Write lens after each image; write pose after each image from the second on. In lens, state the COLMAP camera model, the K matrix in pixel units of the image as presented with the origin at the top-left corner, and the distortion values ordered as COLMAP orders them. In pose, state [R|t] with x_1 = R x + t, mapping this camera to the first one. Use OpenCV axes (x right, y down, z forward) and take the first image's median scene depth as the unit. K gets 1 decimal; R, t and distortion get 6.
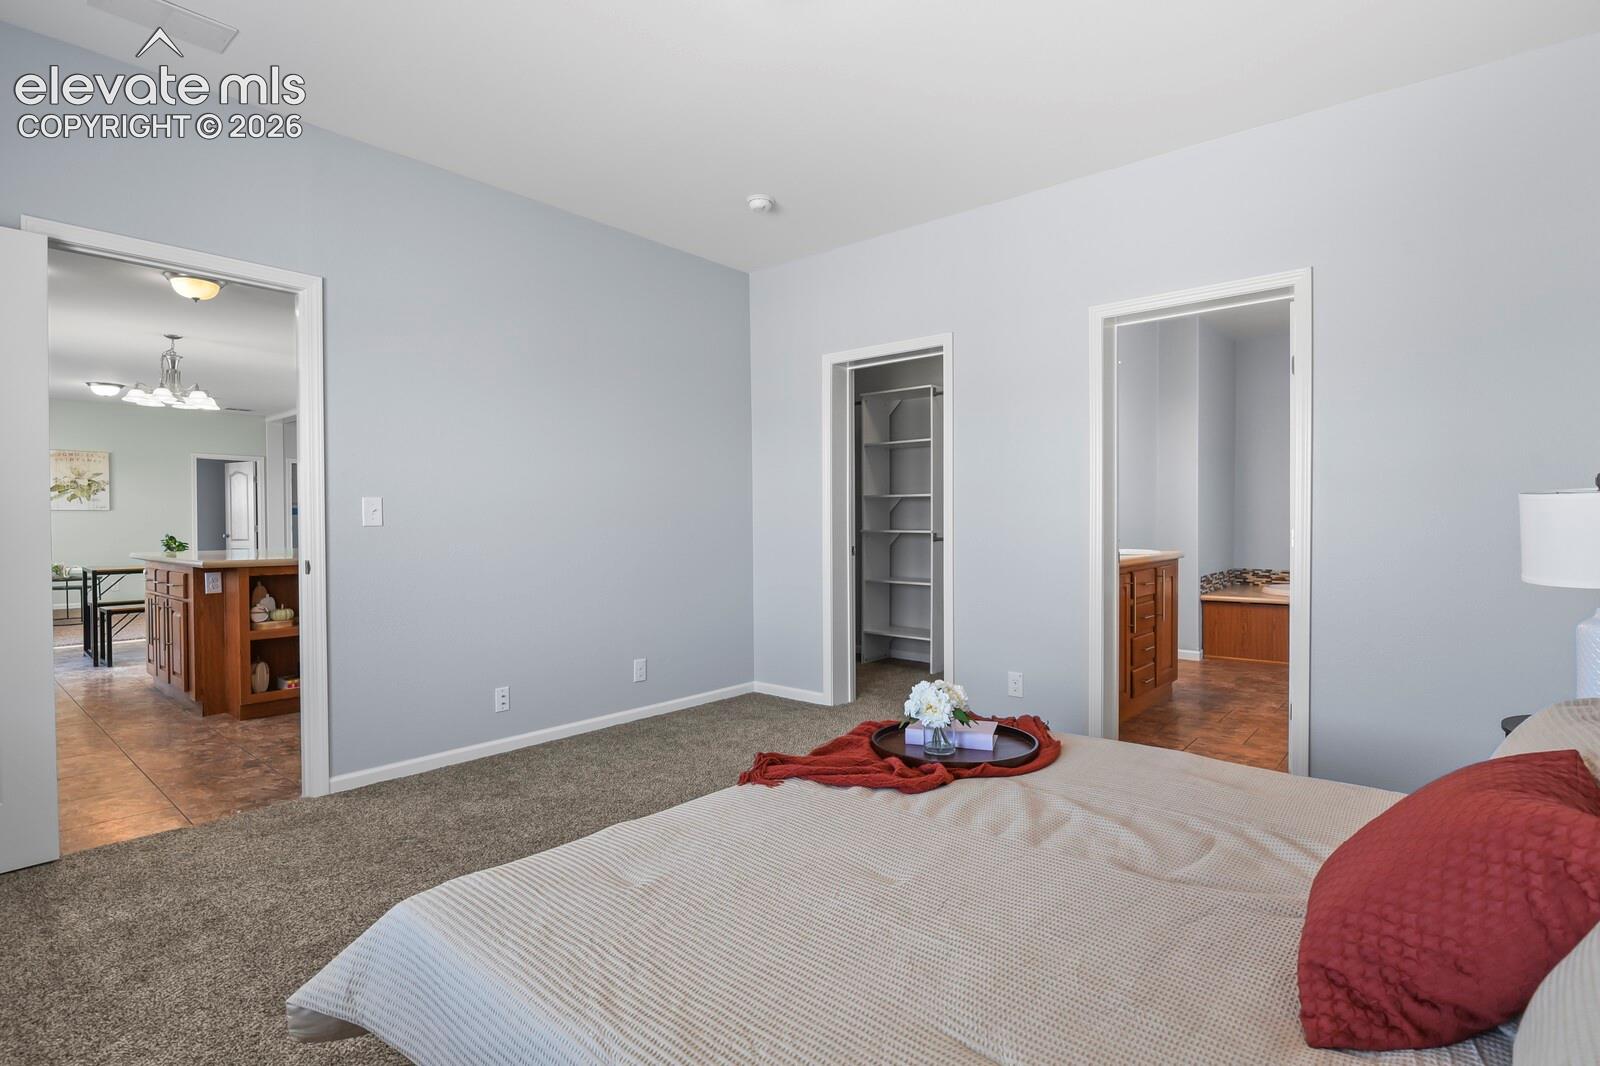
lens RADIAL K [[778.9, 0, 804.2], [0, 778.9, 528.1], [0, 0, 1]] dist [-0.006339, -0.005775]
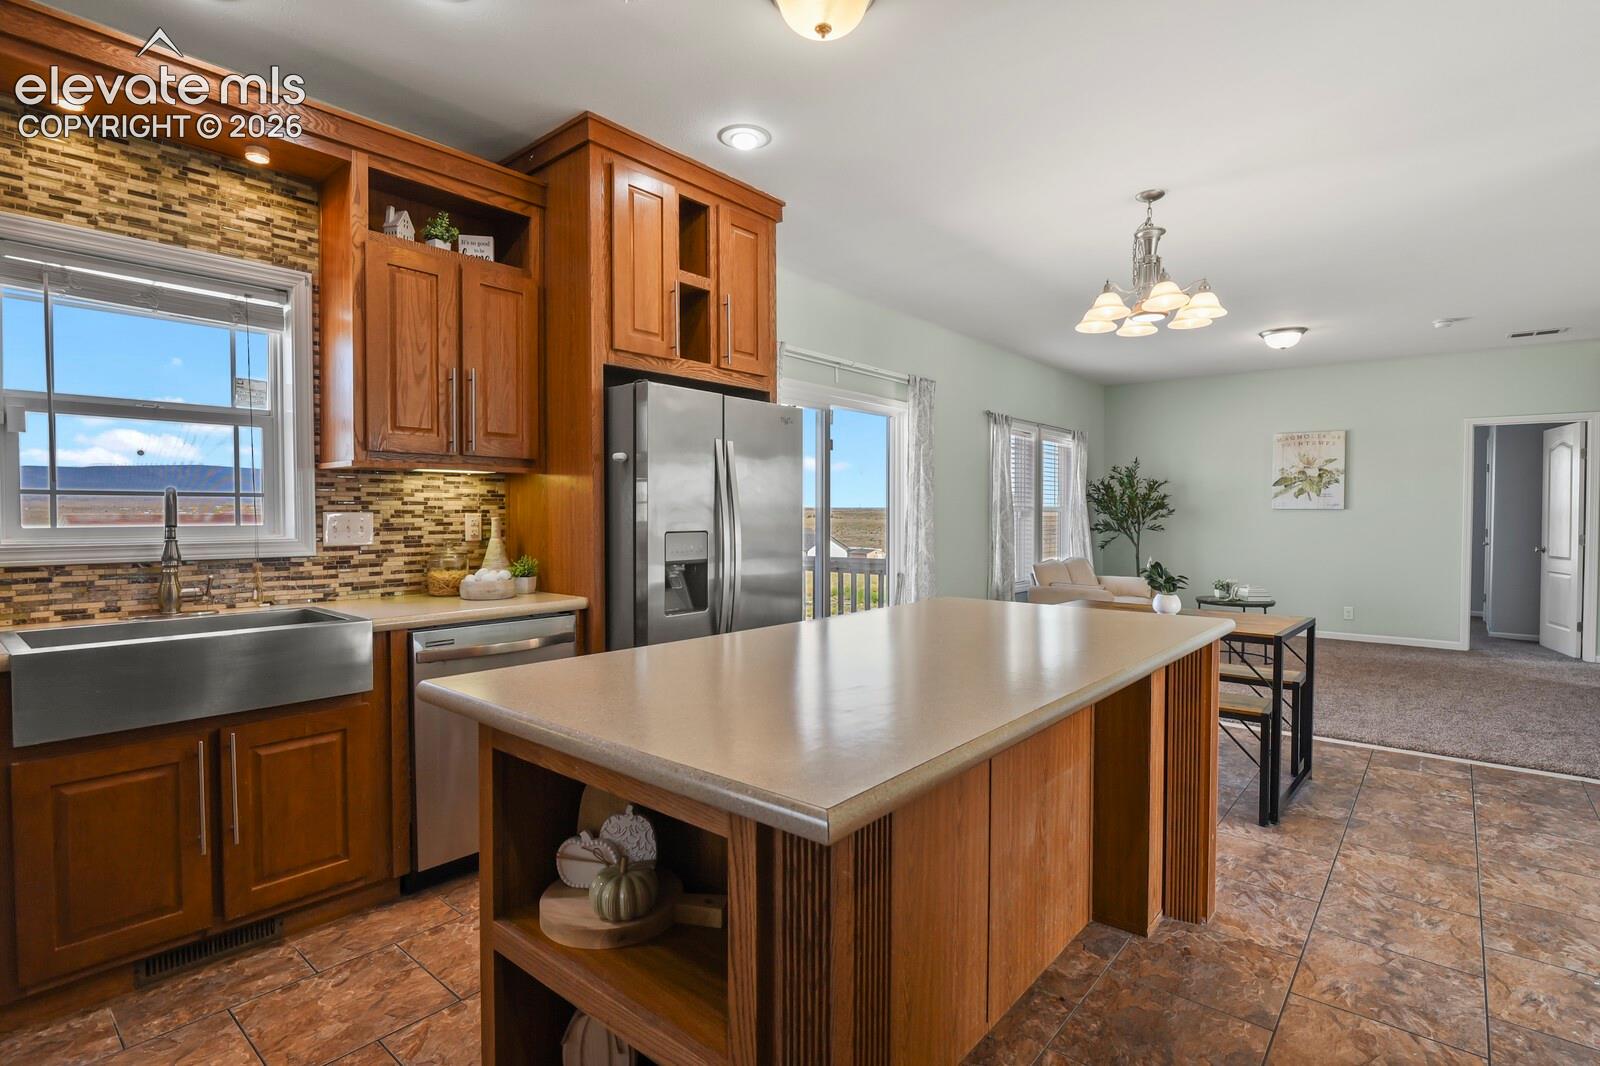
lens RADIAL K [[778.9, 0, 808.5], [0, 778.9, 528.5], [0, 0, 1]] dist [-0.006339, -0.005775]
pose [[0.010665, 0.025477, -0.999619, -0.177360], [-0.014315, 0.999577, 0.025323, -0.016762], [0.999841, 0.014040, 0.011026, 0.502557]]
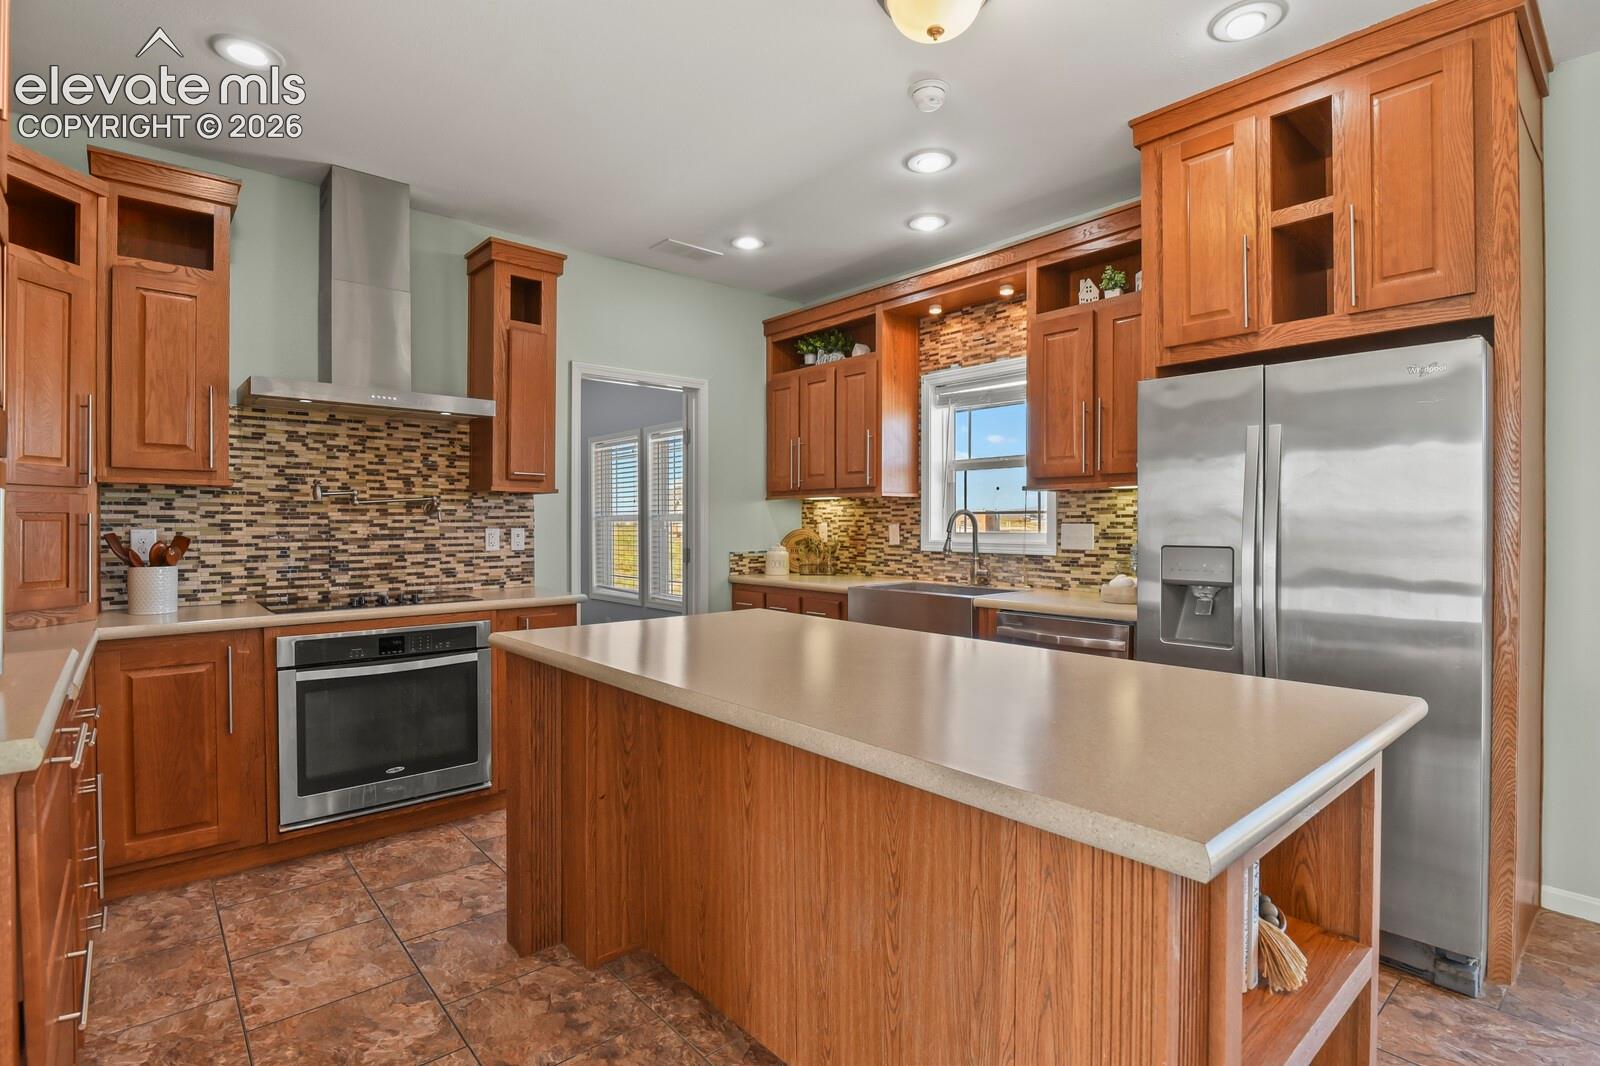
lens RADIAL K [[778.9, 0, 811.3], [0, 778.9, 528.6], [0, 0, 1]] dist [-0.006339, -0.005775]
pose [[-0.990202, 0.003786, 0.139590, -0.394046], [0.006297, 0.999826, 0.017547, -0.018093], [-0.139499, 0.018254, -0.990054, 0.726335]]
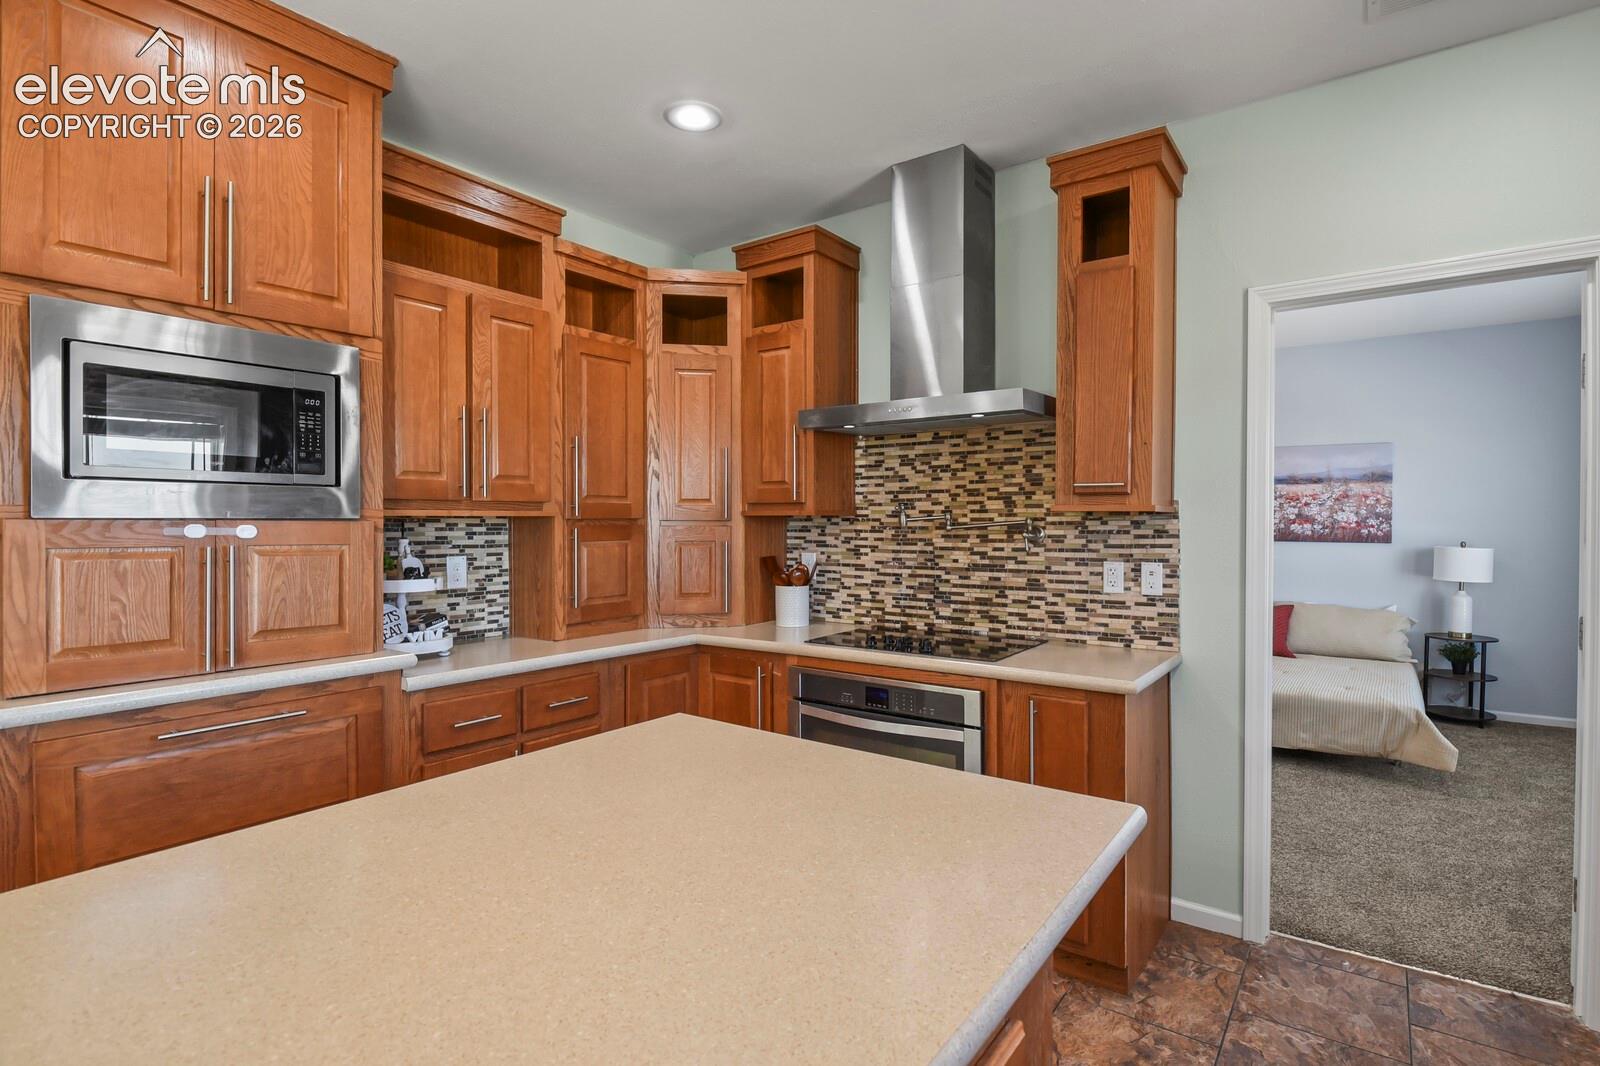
lens RADIAL K [[778.9, 0, 807.0], [0, 778.9, 532.2], [0, 0, 1]] dist [-0.006339, -0.005775]
pose [[-0.074395, -0.007709, 0.997199, -0.449775], [0.012398, 0.999886, 0.008655, -0.026694], [-0.997152, 0.013007, -0.074291, 0.489382]]
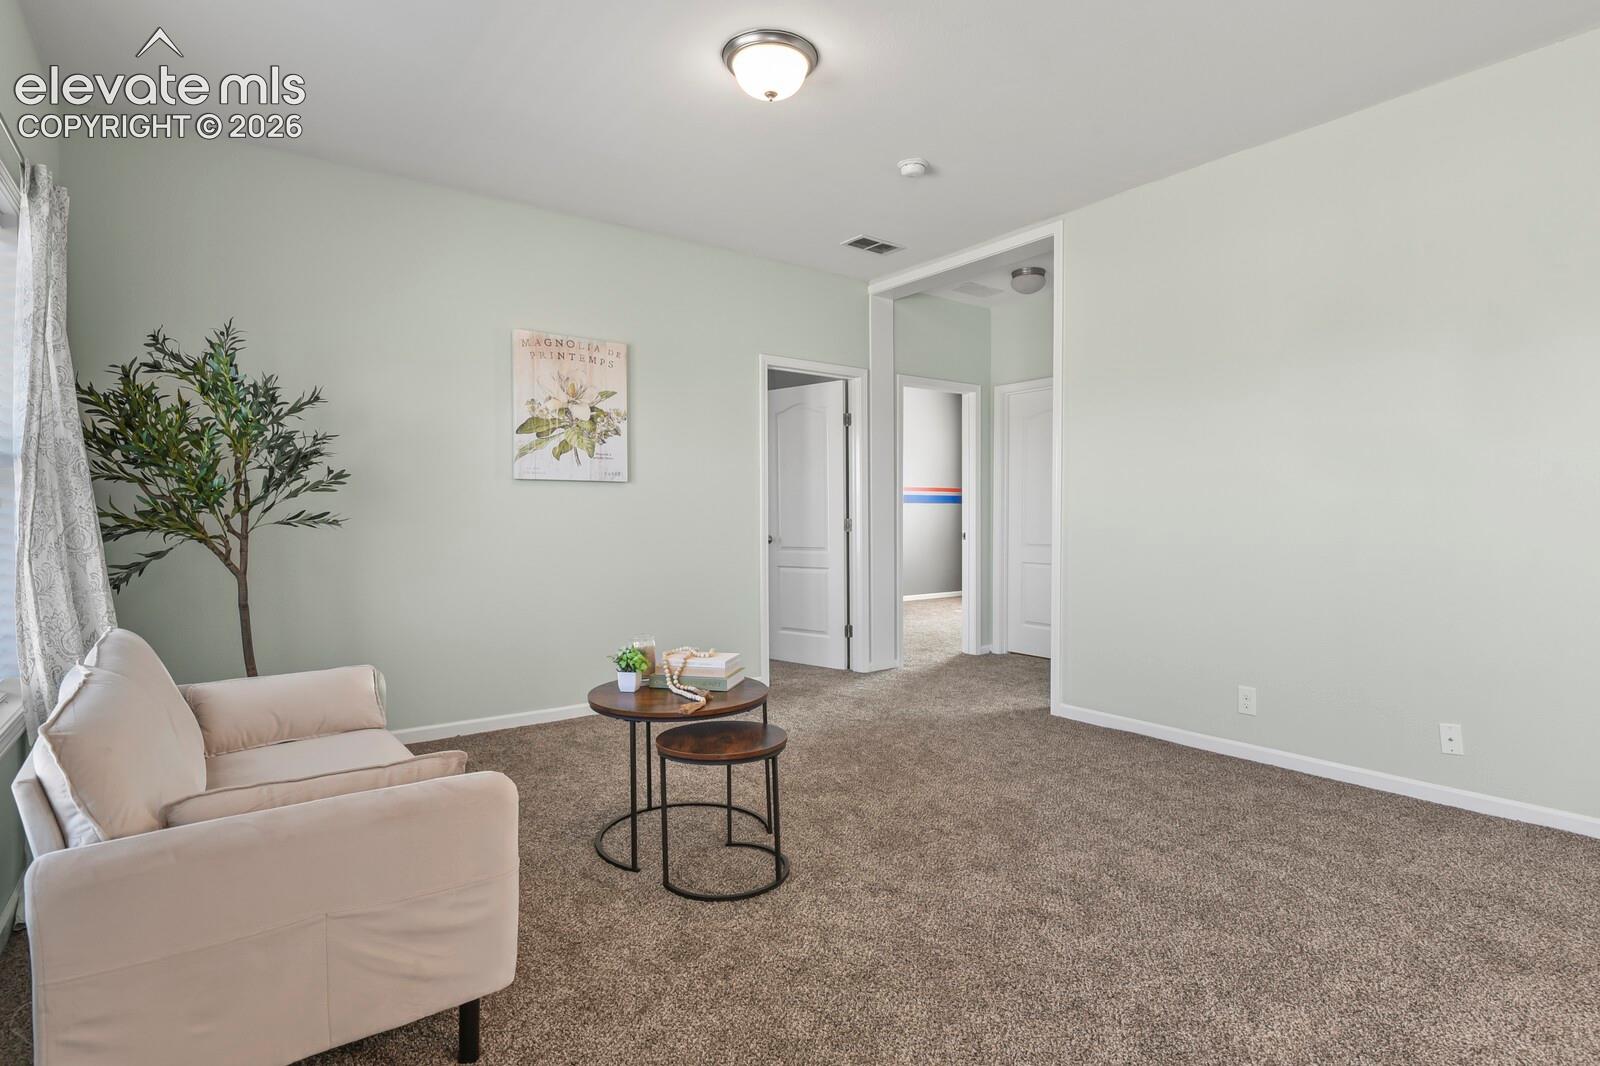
lens RADIAL K [[778.9, 0, 796.2], [0, 778.9, 530.8], [0, 0, 1]] dist [-0.006339, -0.005775]
pose [[0.975968, 0.005594, -0.217841, -0.743343], [-0.003142, 0.999928, 0.011601, -0.001862], [0.217890, -0.010638, 0.975915, 0.628917]]
